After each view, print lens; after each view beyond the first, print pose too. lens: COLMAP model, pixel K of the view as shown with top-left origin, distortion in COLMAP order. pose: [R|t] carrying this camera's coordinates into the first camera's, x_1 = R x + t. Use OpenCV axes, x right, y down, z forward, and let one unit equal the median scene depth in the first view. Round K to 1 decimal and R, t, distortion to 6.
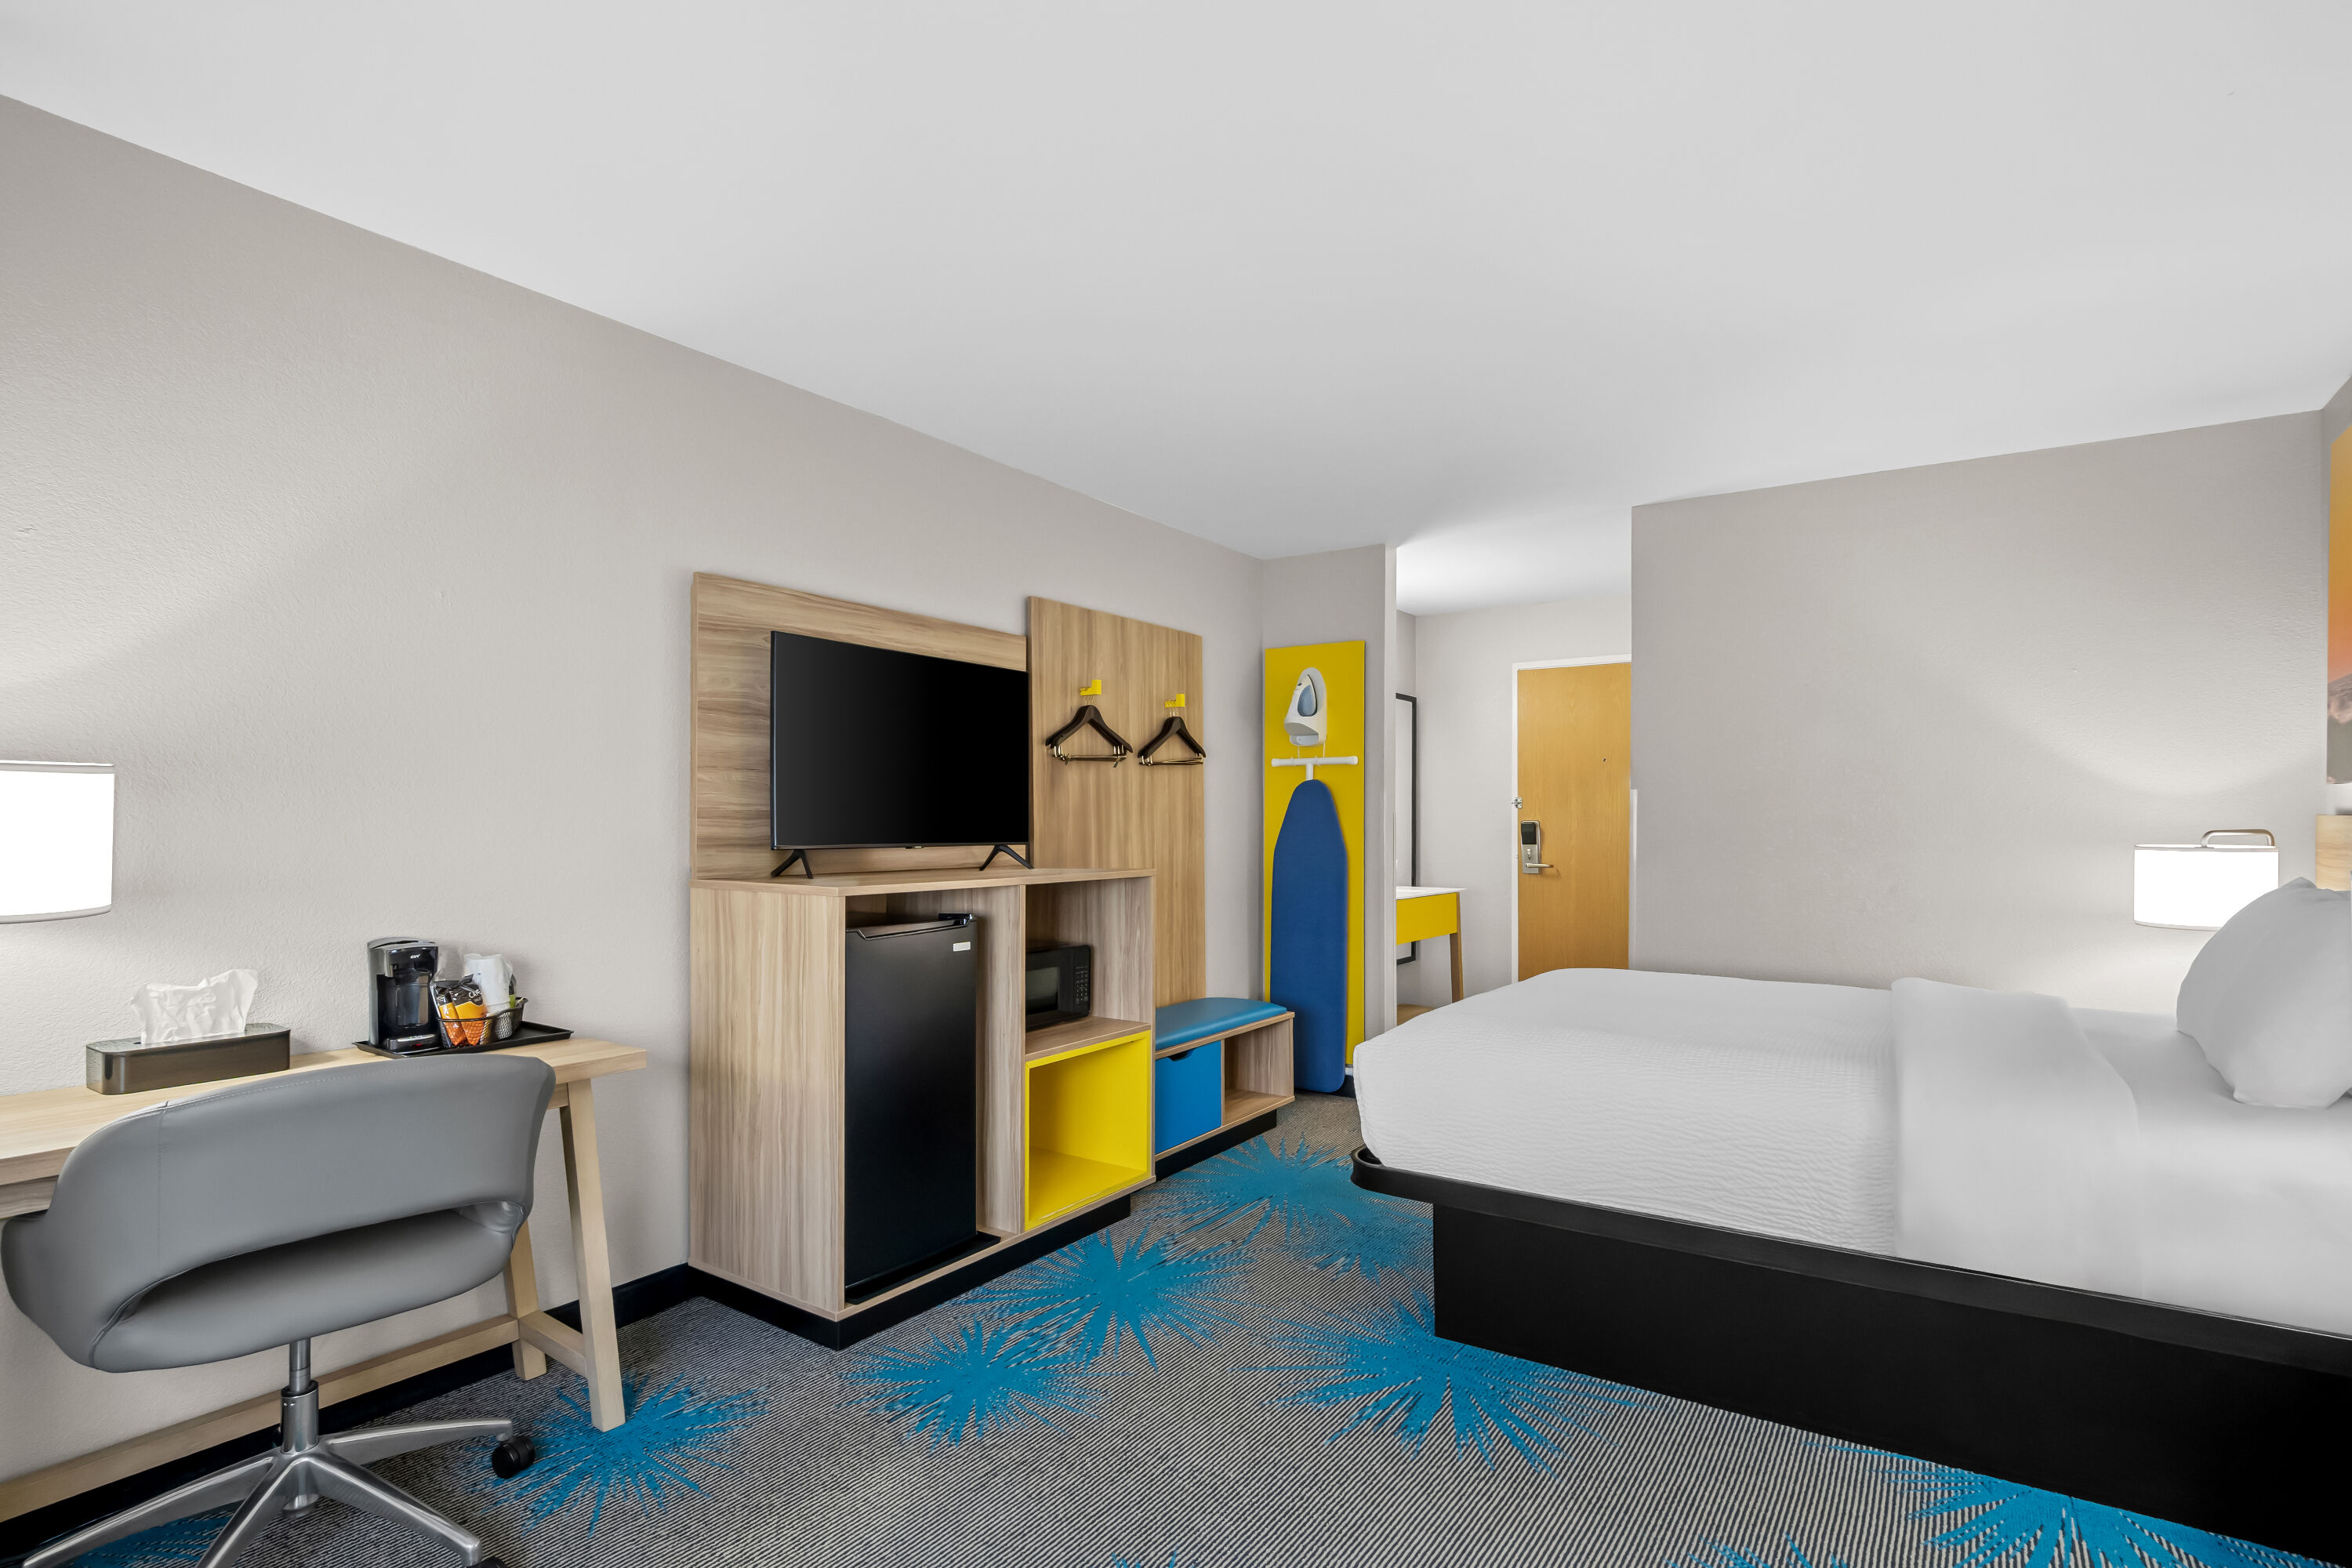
lens RADIAL K [[1146.6, 0, 1166.7], [0, 1146.6, 792.5], [0, 0, 1]] dist [-0.003384, -0.001046]
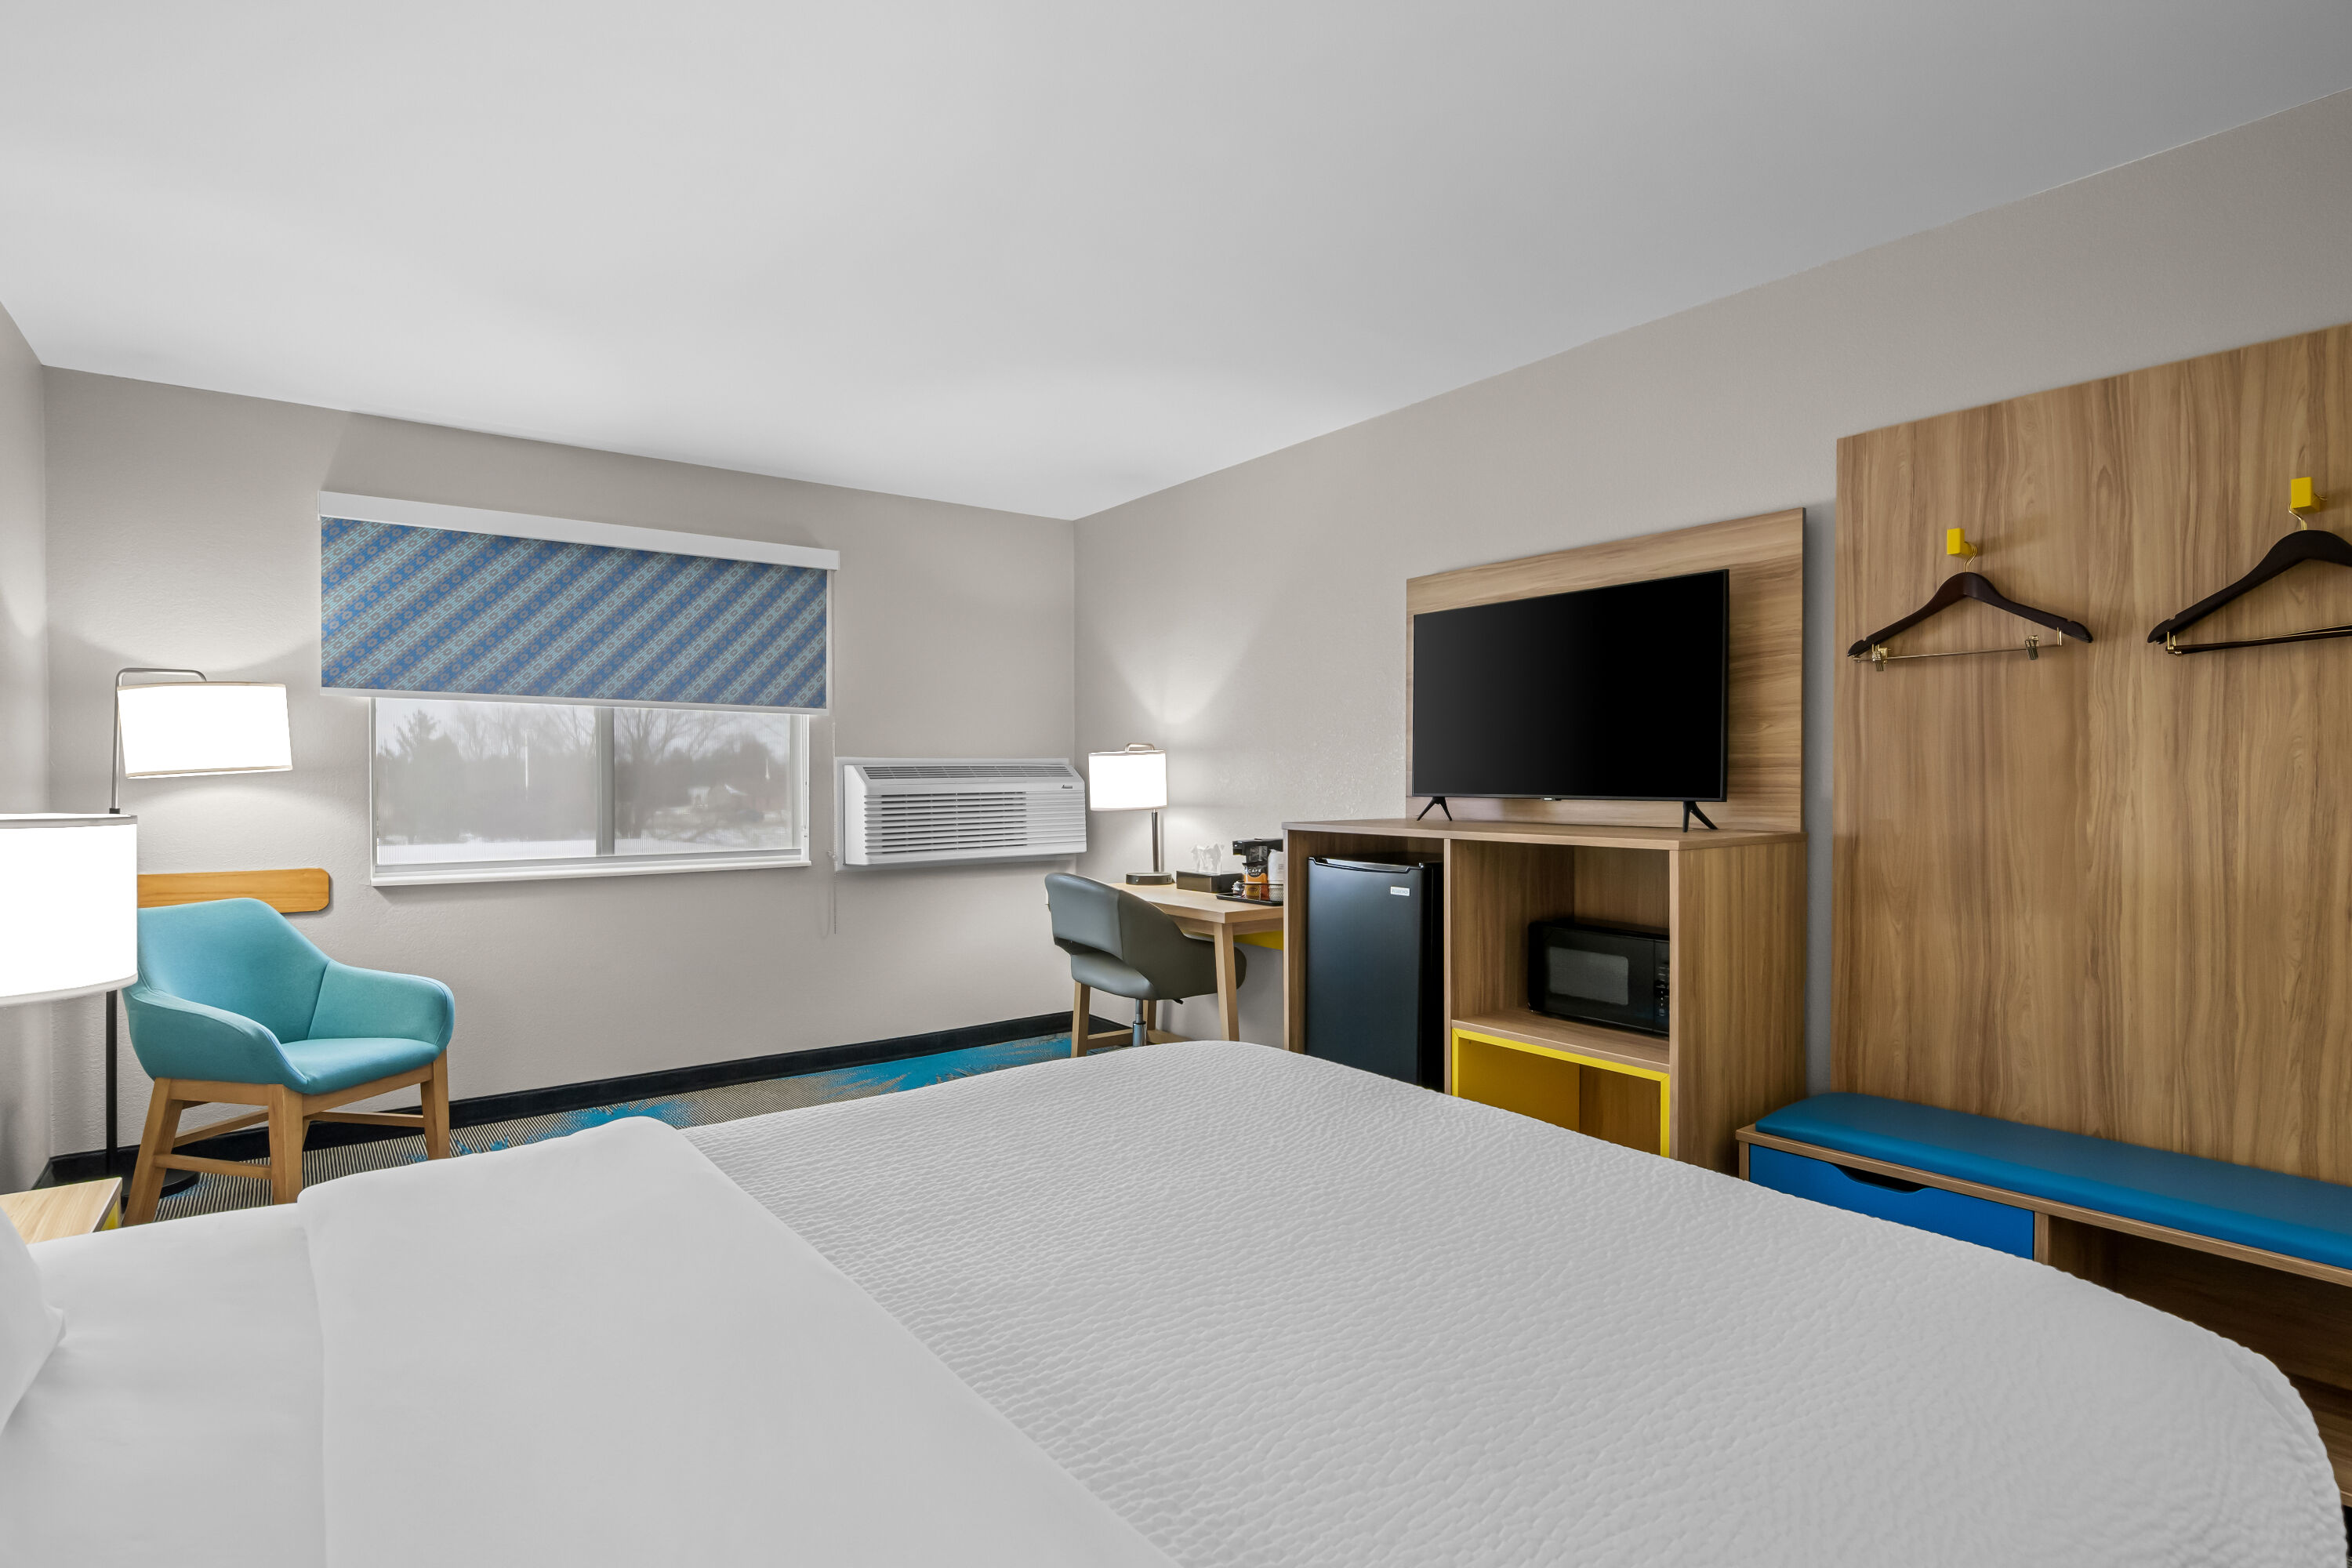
lens RADIAL K [[1146.6, 0, 1166.7], [0, 1146.6, 792.5], [0, 0, 1]] dist [-0.003384, -0.001046]
pose [[-0.295990, 0.019829, -0.954985, 0.611465], [0.028199, 0.999530, 0.012014, 0.017657], [0.954775, -0.023373, -0.296410, 0.766718]]
